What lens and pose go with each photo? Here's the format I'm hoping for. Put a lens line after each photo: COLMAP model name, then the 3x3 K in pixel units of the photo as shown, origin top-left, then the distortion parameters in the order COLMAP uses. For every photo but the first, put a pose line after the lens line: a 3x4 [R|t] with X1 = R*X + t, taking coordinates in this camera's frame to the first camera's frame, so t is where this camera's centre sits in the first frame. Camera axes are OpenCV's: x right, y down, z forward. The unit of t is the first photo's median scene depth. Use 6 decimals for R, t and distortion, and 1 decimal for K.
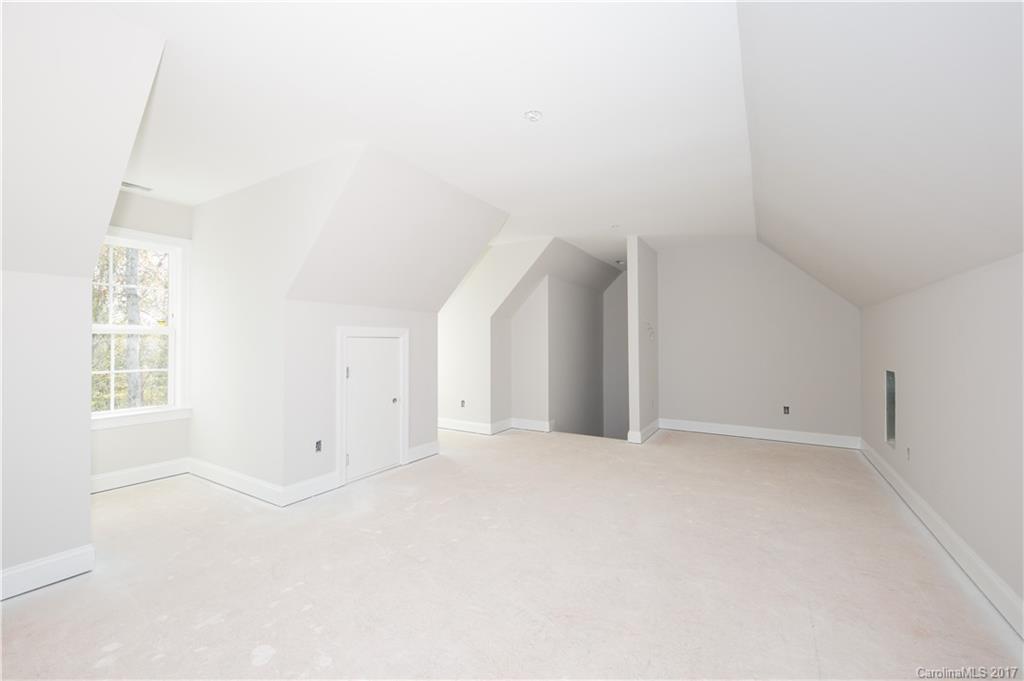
lens RADIAL K [[418.6, 0, 517.7], [0, 418.6, 339.1], [0, 0, 1]] dist [0.000002, -0.000002]
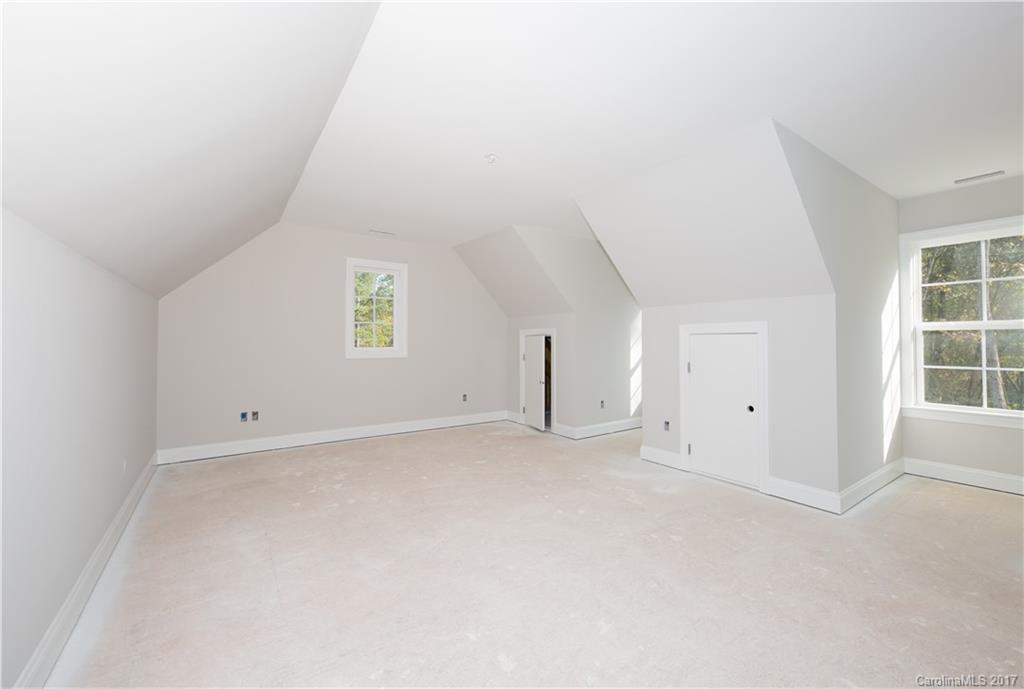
lens RADIAL K [[418.6, 0, 517.5], [0, 418.6, 339.8], [0, 0, 1]] dist [0.000002, -0.000002]
pose [[-0.406261, 0.002945, -0.913752, 0.680083], [0.007177, 0.999974, 0.000032, 0.005450], [0.913729, -0.006545, -0.406272, 0.945589]]
